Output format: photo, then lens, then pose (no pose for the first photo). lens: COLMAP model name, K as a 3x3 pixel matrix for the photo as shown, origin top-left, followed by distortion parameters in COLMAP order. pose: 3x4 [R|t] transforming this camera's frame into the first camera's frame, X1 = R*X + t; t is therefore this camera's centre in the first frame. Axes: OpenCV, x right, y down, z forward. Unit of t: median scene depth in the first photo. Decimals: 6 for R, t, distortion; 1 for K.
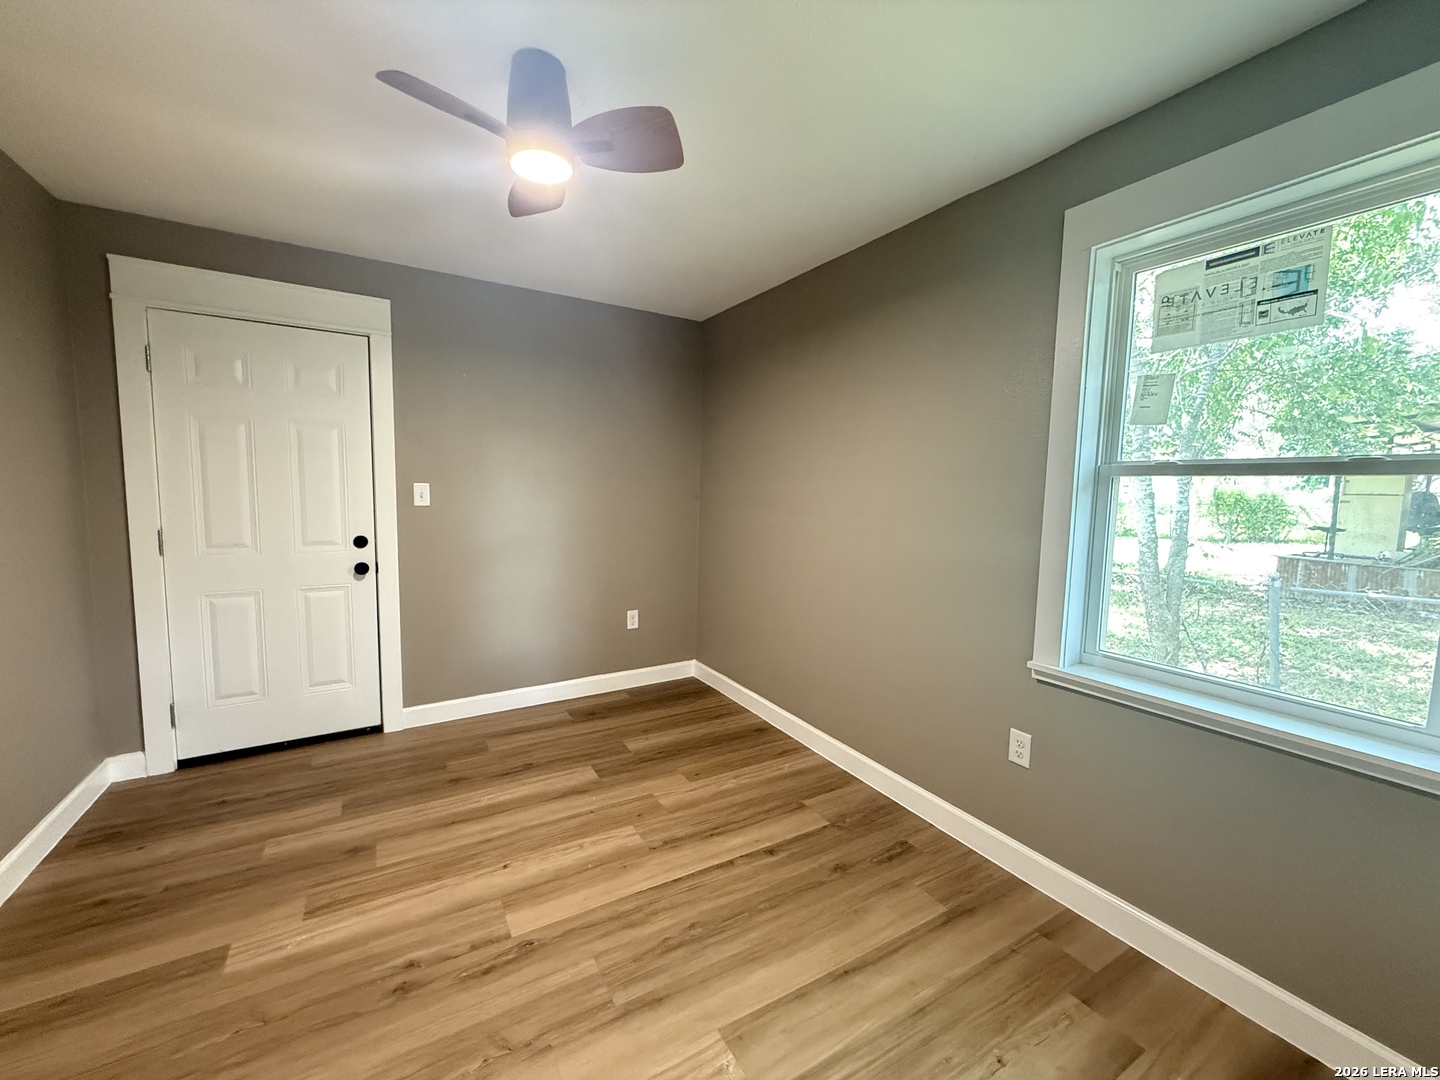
lens RADIAL K [[578.2, 0, 722.9], [0, 578.2, 542.2], [0, 0, 1]] dist [-0.000903, 0.000306]
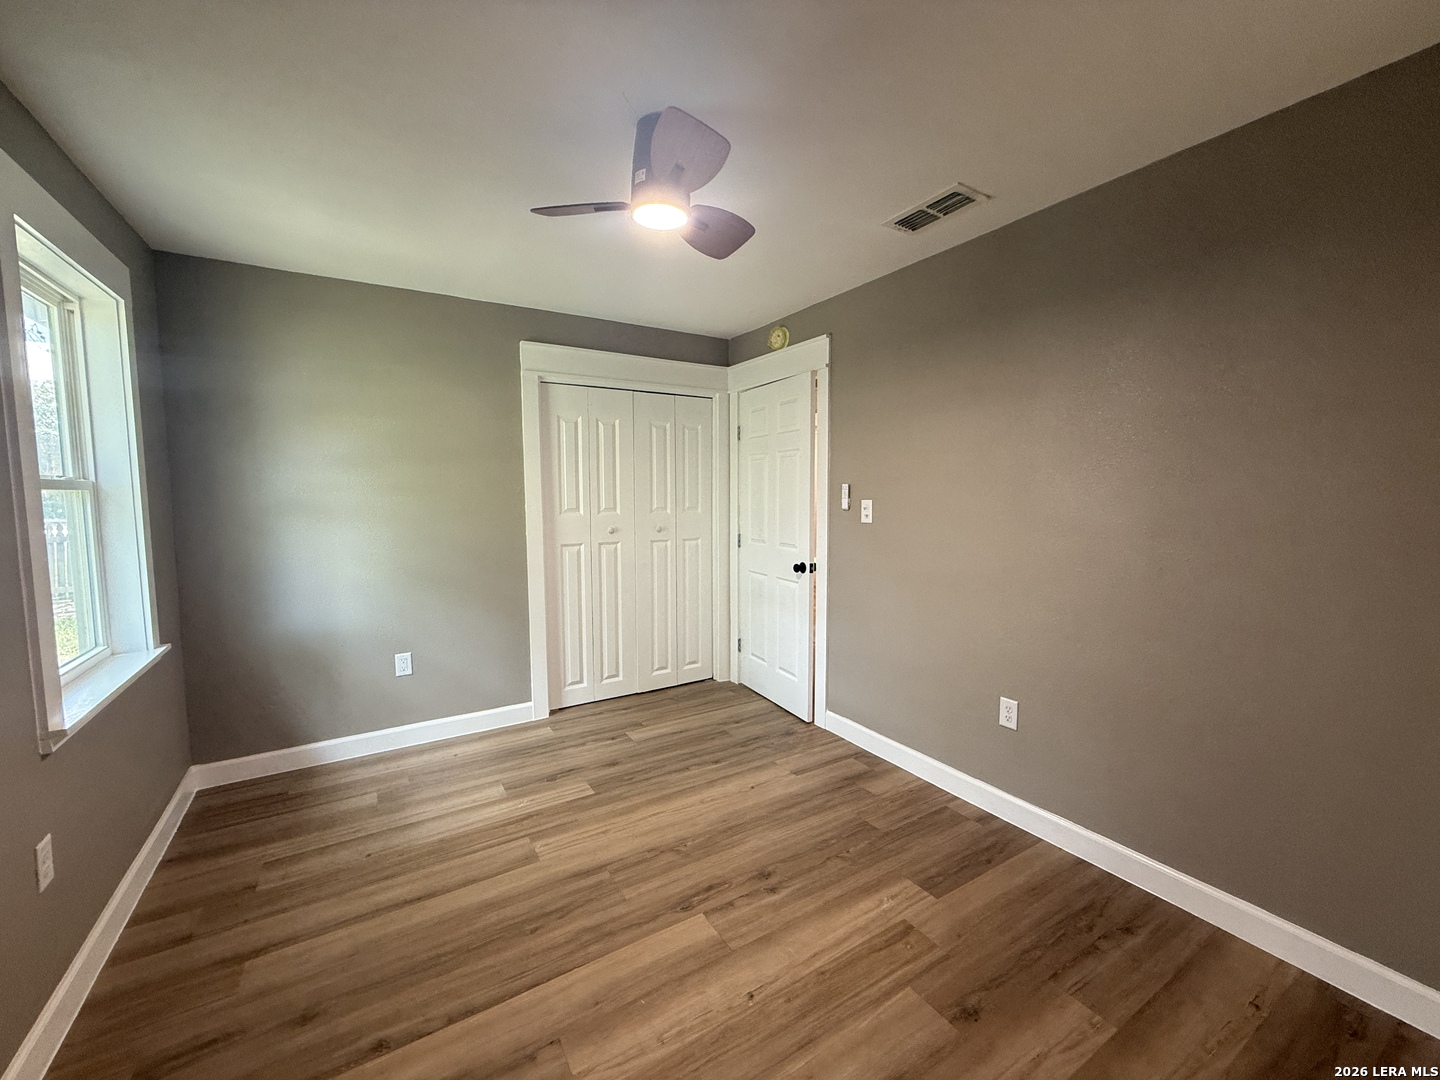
lens RADIAL K [[578.2, 0, 722.9], [0, 578.2, 542.2], [0, 0, 1]] dist [-0.000903, 0.000306]
pose [[-0.999663, -0.009867, -0.024019, -0.364134], [-0.013866, 0.984912, 0.172498, -0.202997], [0.021954, 0.172772, -0.984717, 1.931422]]
